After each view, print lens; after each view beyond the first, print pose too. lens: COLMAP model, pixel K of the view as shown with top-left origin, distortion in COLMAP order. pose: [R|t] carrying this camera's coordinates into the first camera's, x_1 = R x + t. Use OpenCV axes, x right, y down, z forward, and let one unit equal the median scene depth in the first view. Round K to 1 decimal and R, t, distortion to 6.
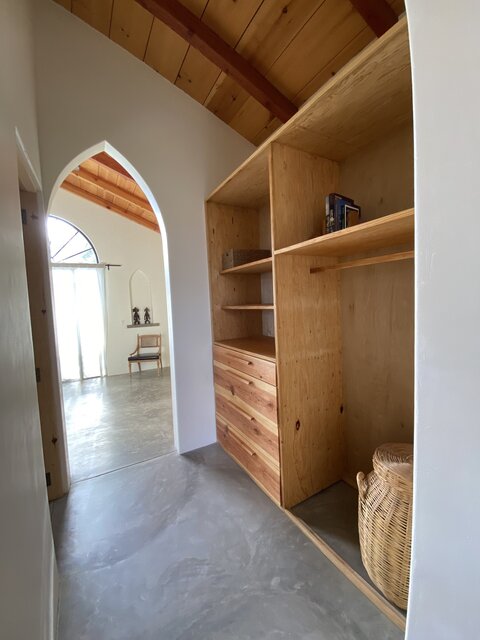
lens RADIAL K [[263.6, 0, 239.8], [0, 263.6, 316.6], [0, 0, 1]] dist [-0.013215, -0.000836]
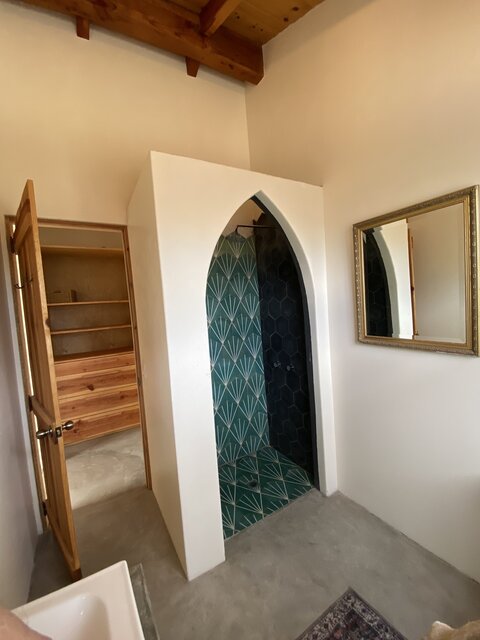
lens RADIAL K [[263.6, 0, 241.0], [0, 263.6, 319.0], [0, 0, 1]] dist [-0.013215, -0.000836]
pose [[-0.023867, -0.016465, 0.999580, -1.674475], [0.134668, 0.990698, 0.019534, -0.016109], [-0.990603, 0.135077, -0.021428, 0.166053]]
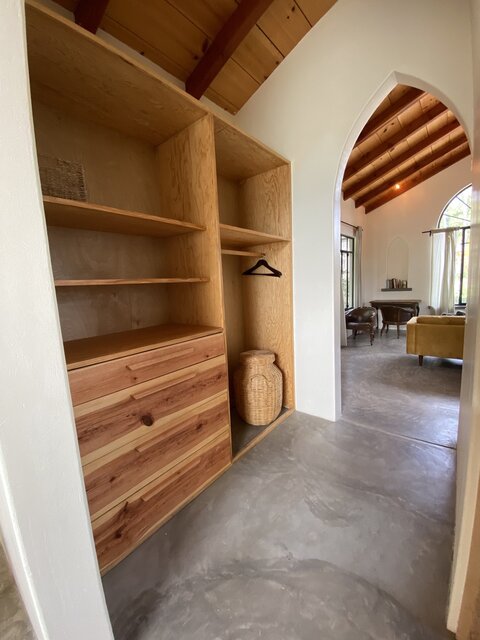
lens RADIAL K [[263.6, 0, 236.3], [0, 263.6, 321.2], [0, 0, 1]] dist [-0.013215, -0.000836]
pose [[-0.343374, -0.071410, 0.936480, -0.721664], [0.136556, 0.982714, 0.125006, 0.011355], [-0.929218, 0.170806, -0.327687, 1.078605]]
